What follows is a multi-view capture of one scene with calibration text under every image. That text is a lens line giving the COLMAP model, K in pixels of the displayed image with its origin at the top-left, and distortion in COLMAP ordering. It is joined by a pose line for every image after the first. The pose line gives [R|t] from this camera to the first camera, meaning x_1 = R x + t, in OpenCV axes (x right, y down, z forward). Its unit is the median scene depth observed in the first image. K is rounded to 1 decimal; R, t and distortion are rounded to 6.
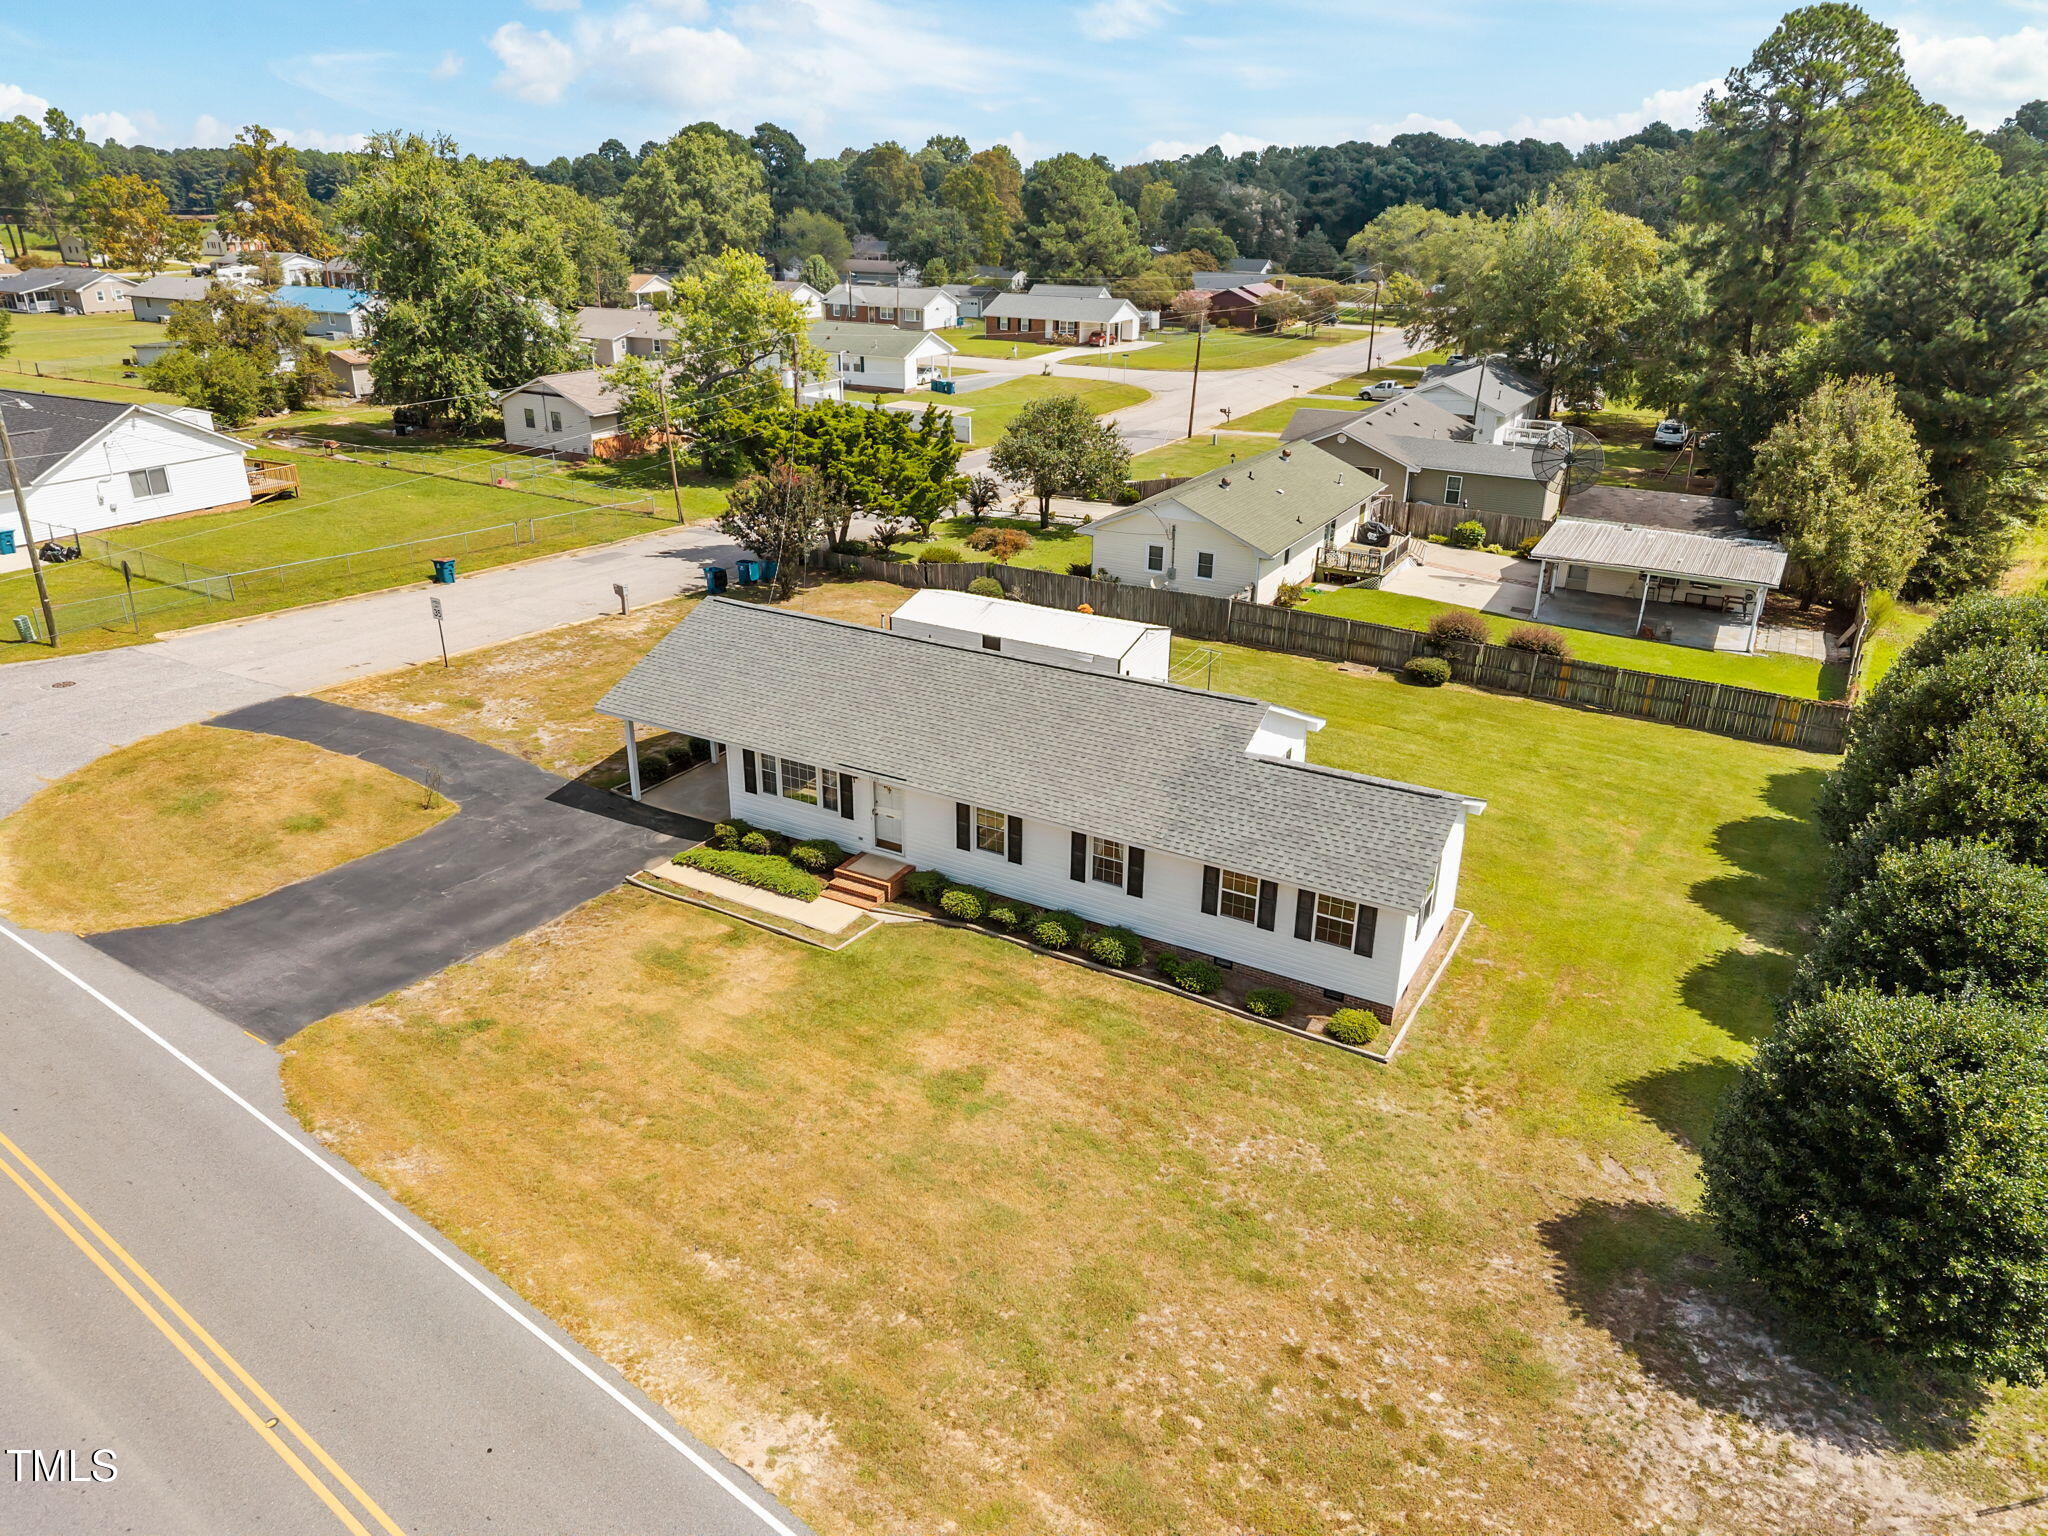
lens RADIAL K [[1370.9, 0, 1030.1], [0, 1370.9, 762.2], [0, 0, 1]] dist [0.017030, -0.015295]
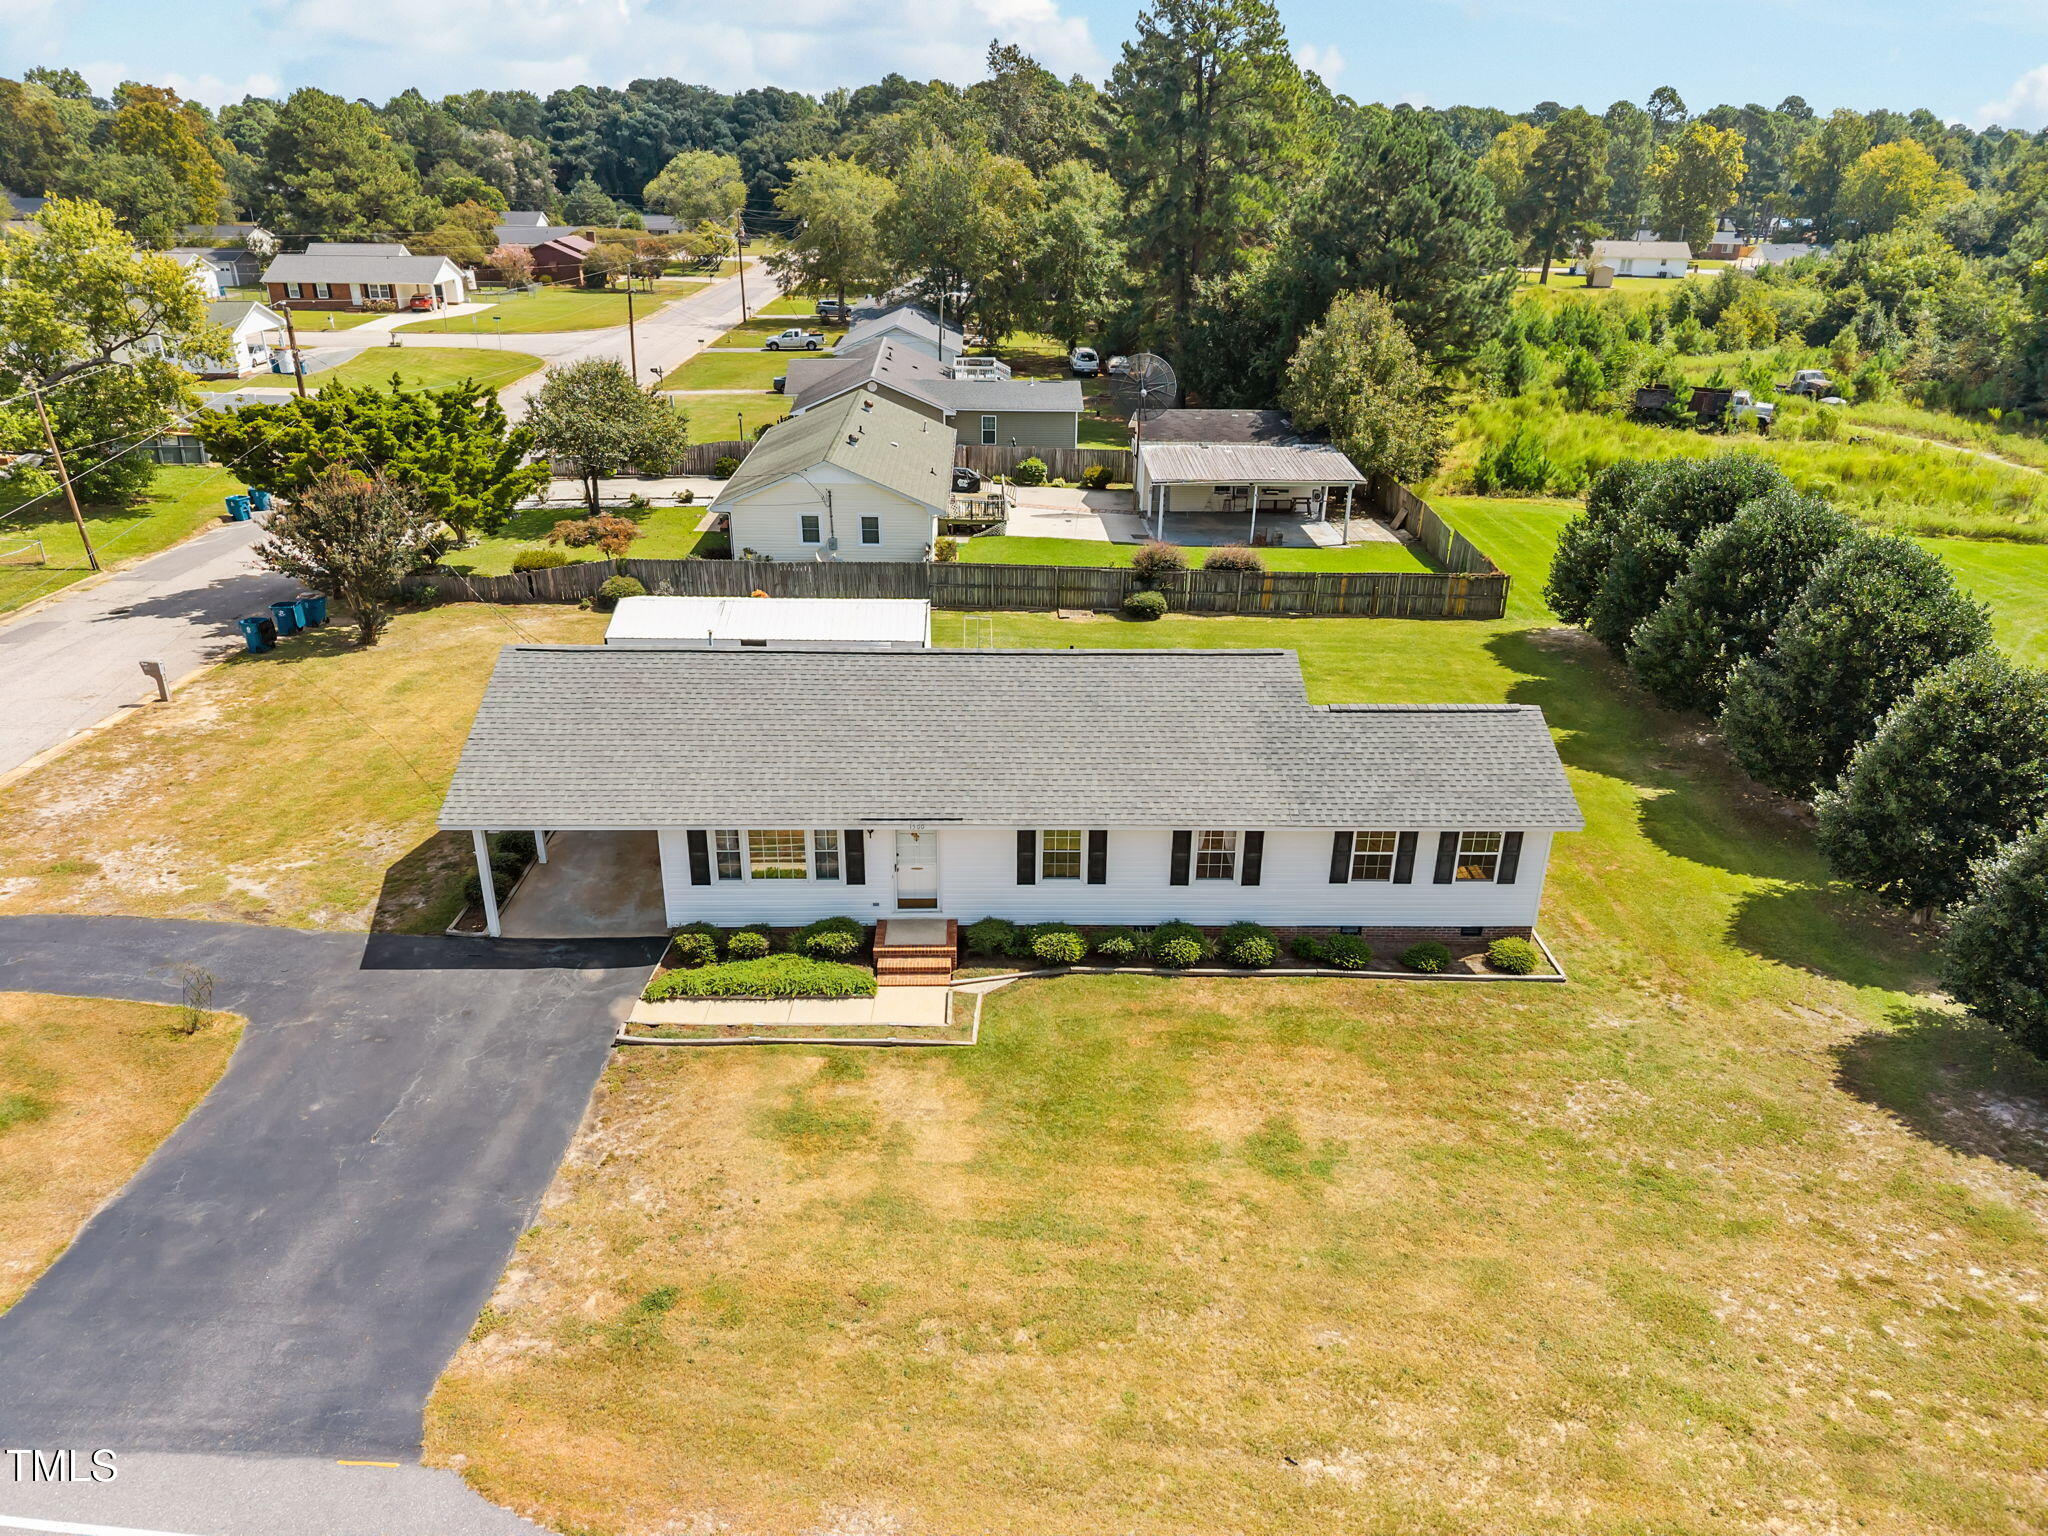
lens RADIAL K [[1370.9, 0, 1028.8], [0, 1370.9, 765.0], [0, 0, 1]] dist [0.017030, -0.015295]
pose [[0.859111, -0.209020, 0.467161, -0.291162], [0.194583, 0.977652, 0.079587, -0.051098], [-0.473356, 0.022527, 0.880583, 0.174970]]
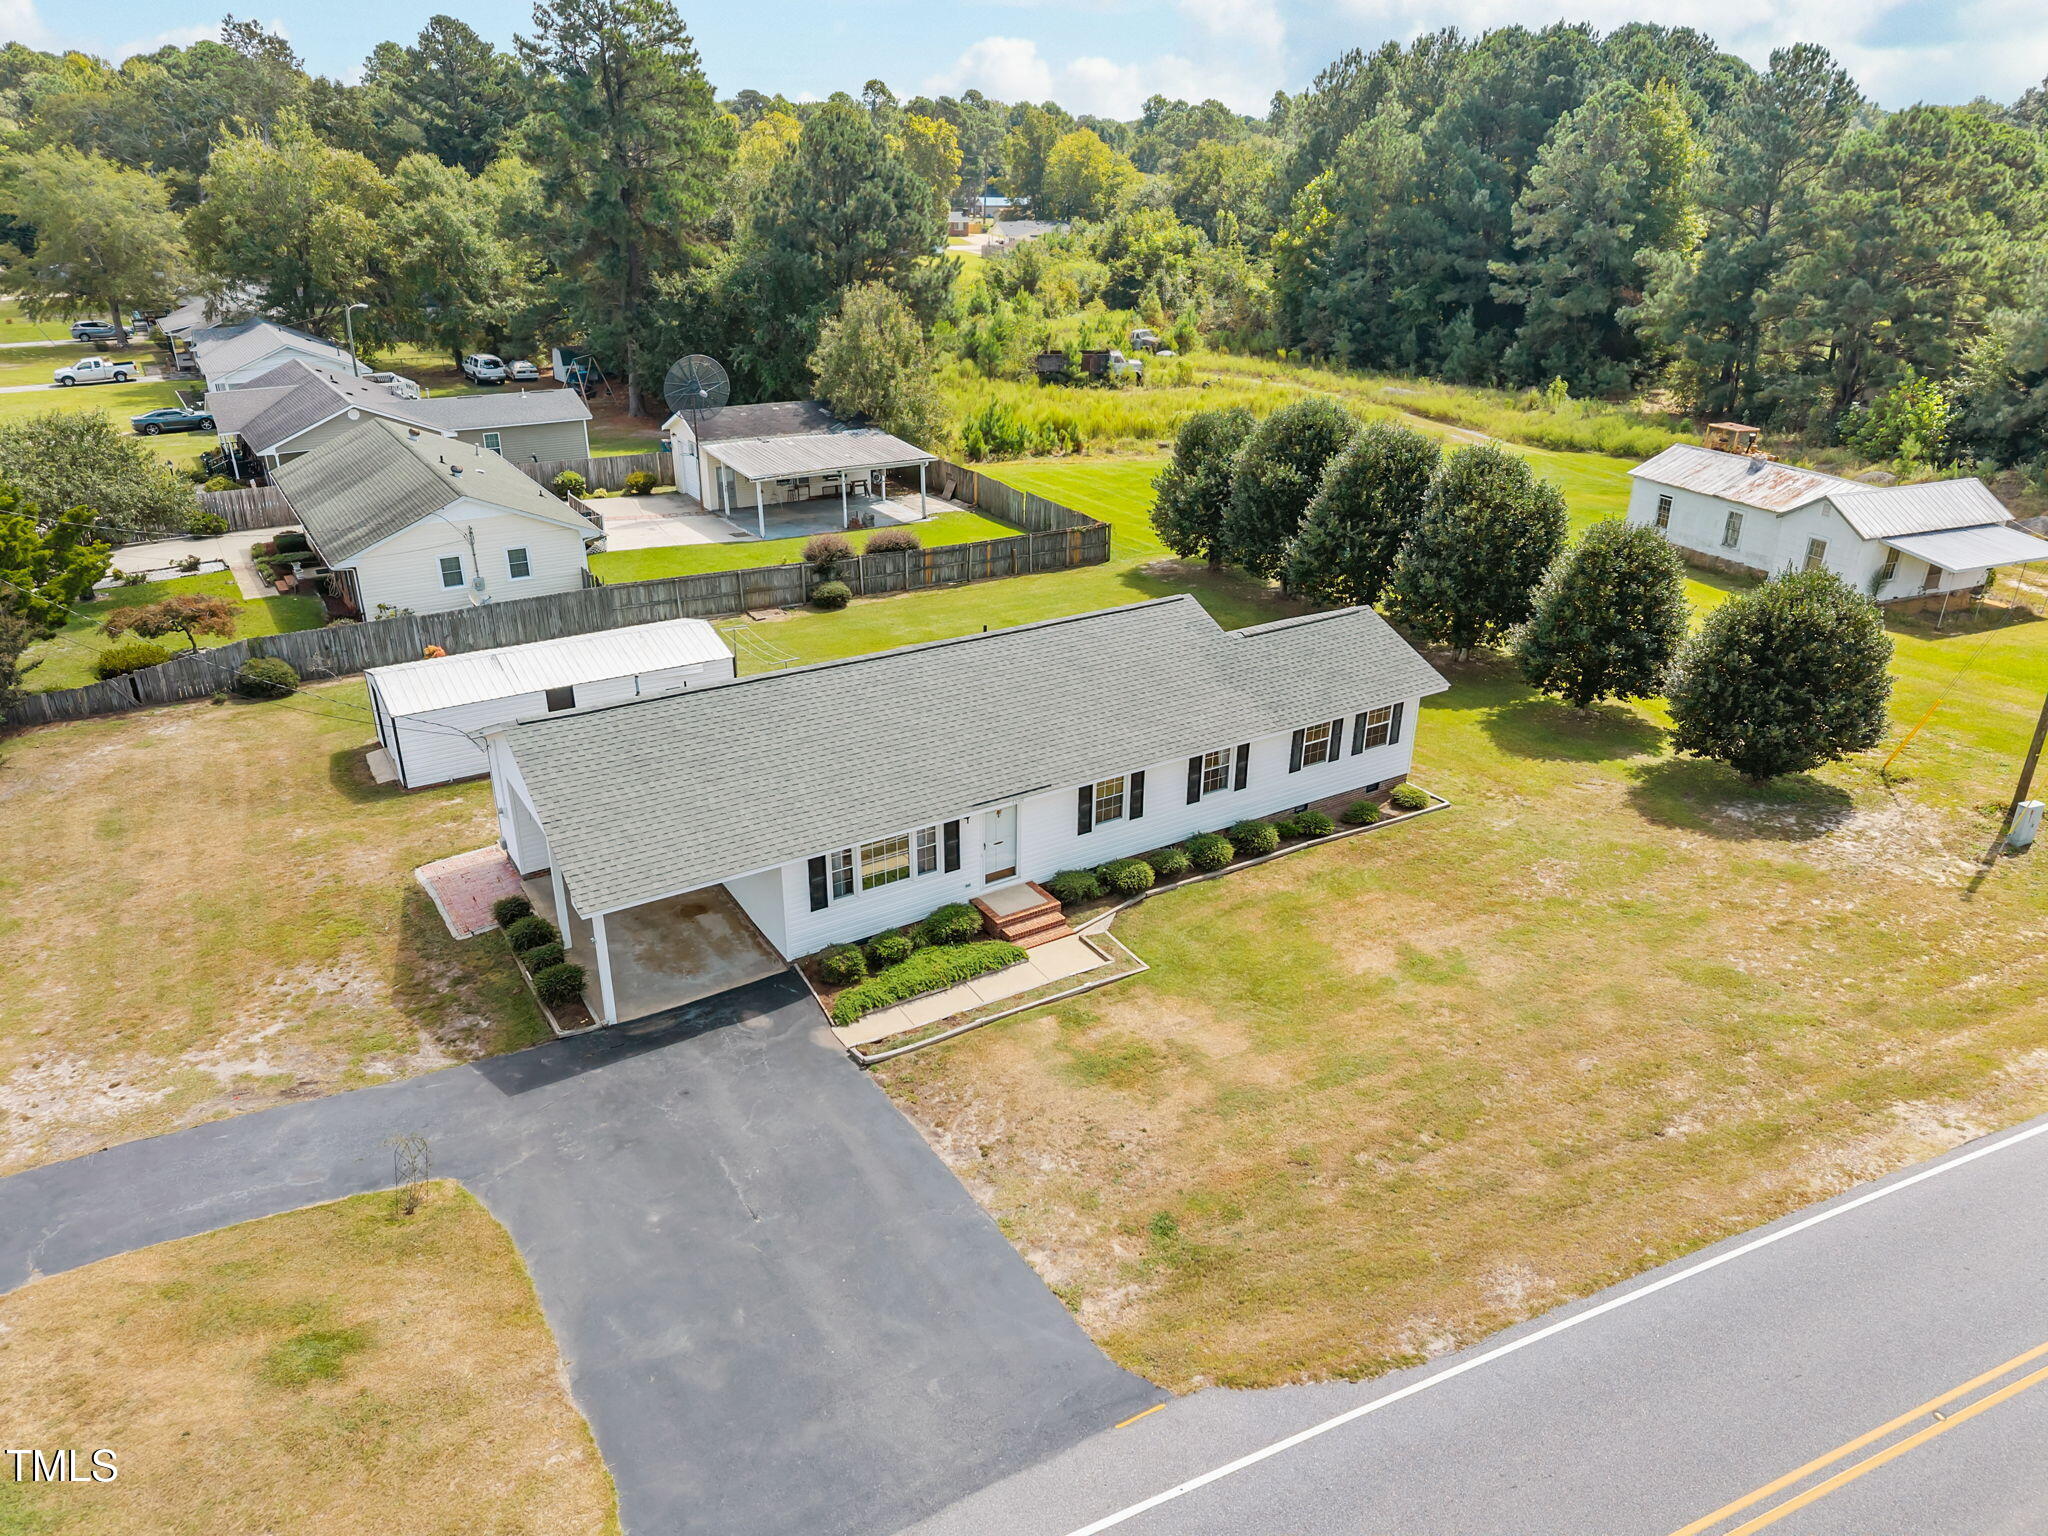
lens RADIAL K [[1370.9, 0, 1026.2], [0, 1370.9, 769.9], [0, 0, 1]] dist [0.017030, -0.015295]
pose [[0.472258, -0.370329, 0.799893, -0.549412], [0.334211, 0.914934, 0.226271, -0.138116], [-0.815644, 0.160475, 0.555853, 0.344389]]
